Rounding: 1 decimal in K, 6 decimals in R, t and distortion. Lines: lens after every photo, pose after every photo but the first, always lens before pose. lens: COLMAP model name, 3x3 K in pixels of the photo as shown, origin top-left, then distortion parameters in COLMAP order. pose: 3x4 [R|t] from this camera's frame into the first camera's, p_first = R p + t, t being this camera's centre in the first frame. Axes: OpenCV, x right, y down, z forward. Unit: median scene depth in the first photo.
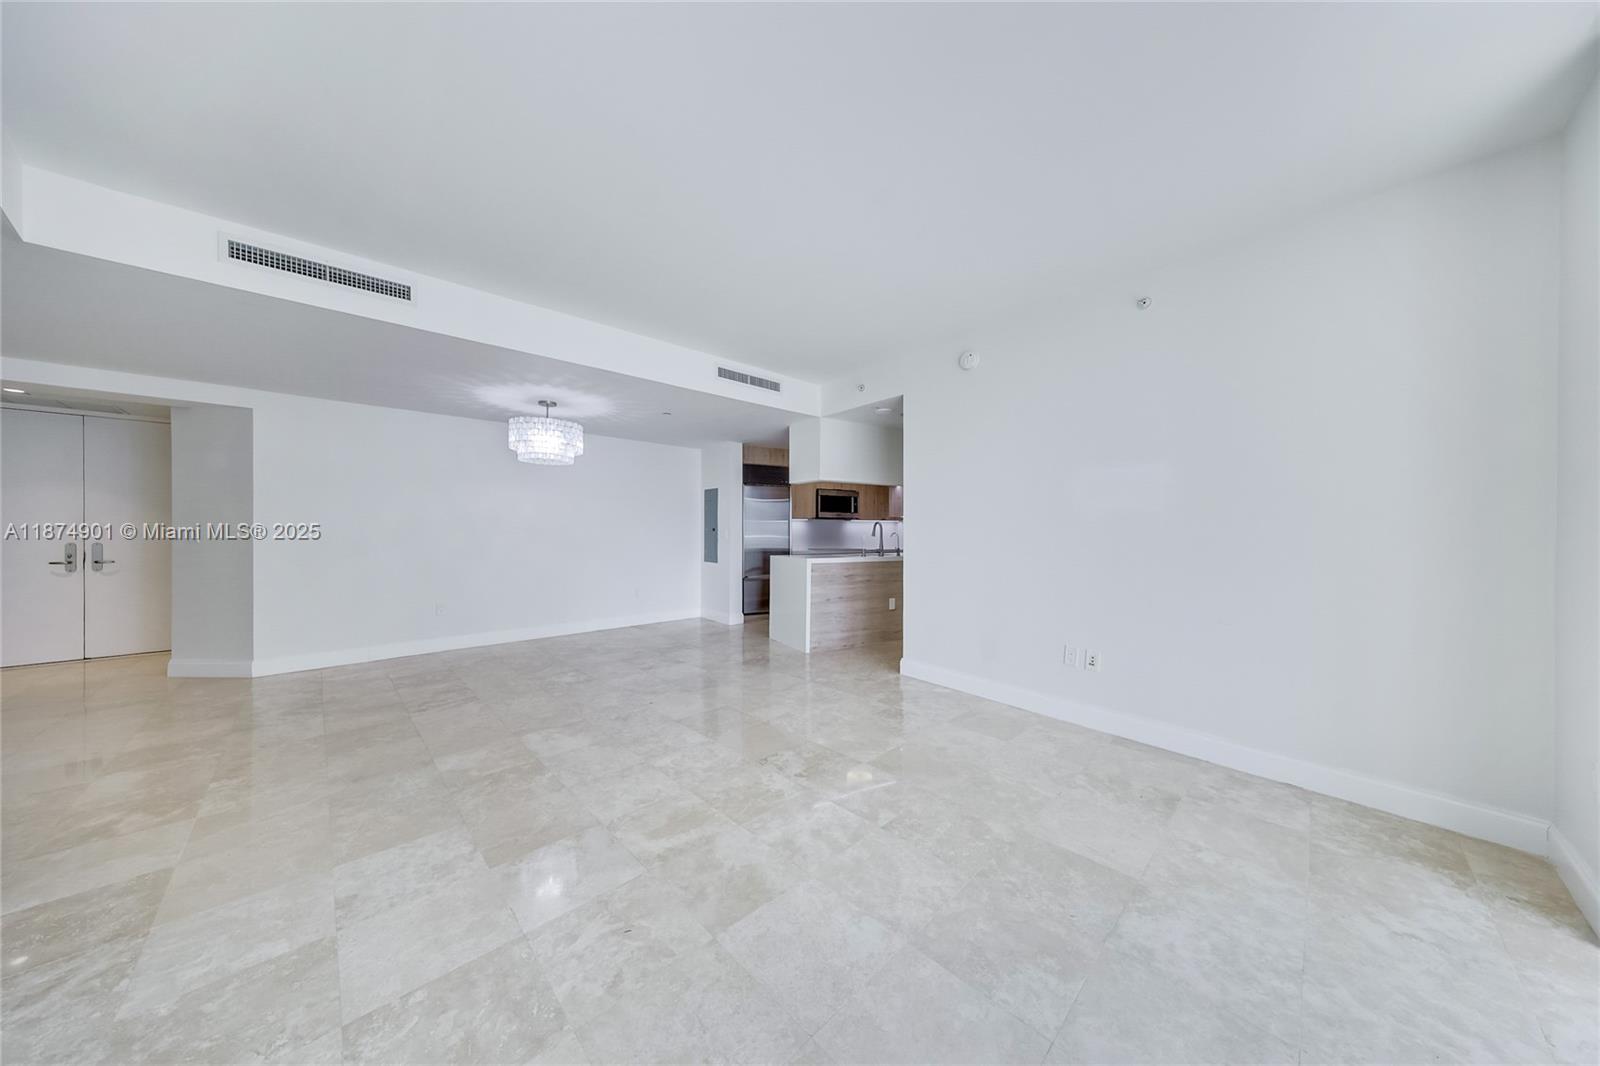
lens RADIAL K [[543.8, 0, 842.7], [0, 543.8, 534.1], [0, 0, 1]] dist [0.000936, 0.000211]
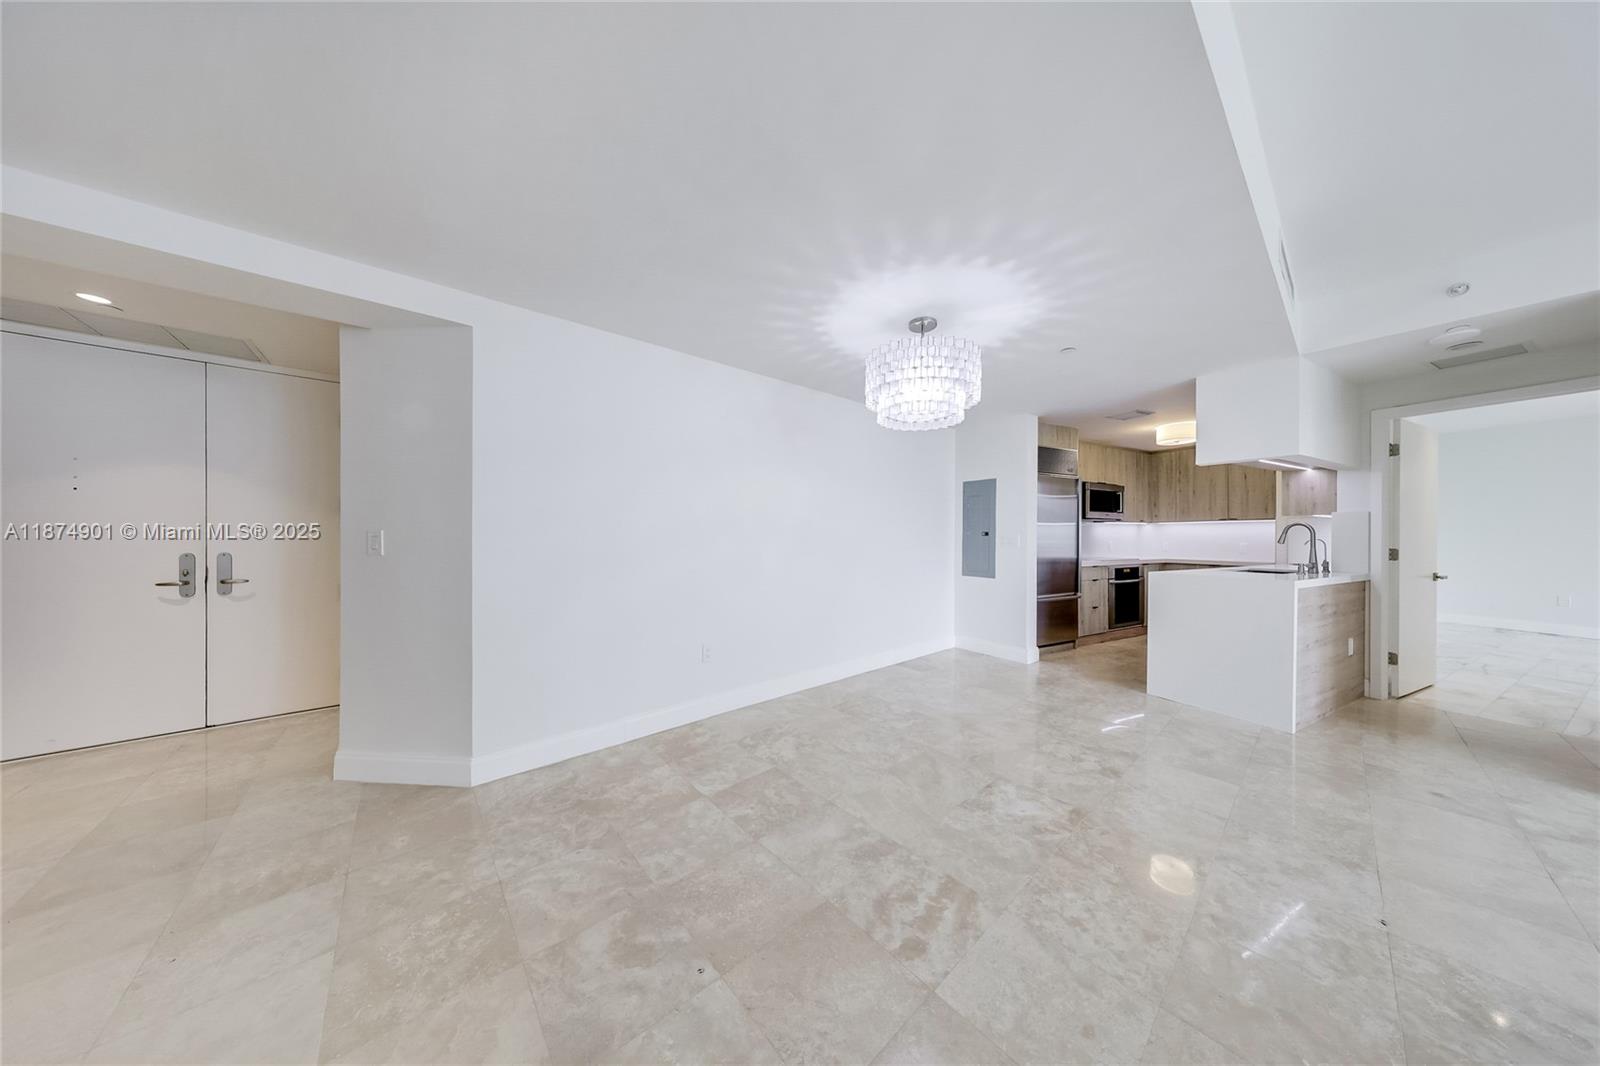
lens RADIAL K [[462.5, 0, 794.5], [0, 462.5, 536.9], [0, 0, 1]] dist [0.000084, -0.000007]
pose [[0.998658, 0.001010, -0.051771, -0.642816], [-0.001120, 0.999997, -0.002104, -0.003261], [0.051769, 0.002160, 0.998657, 0.471627]]
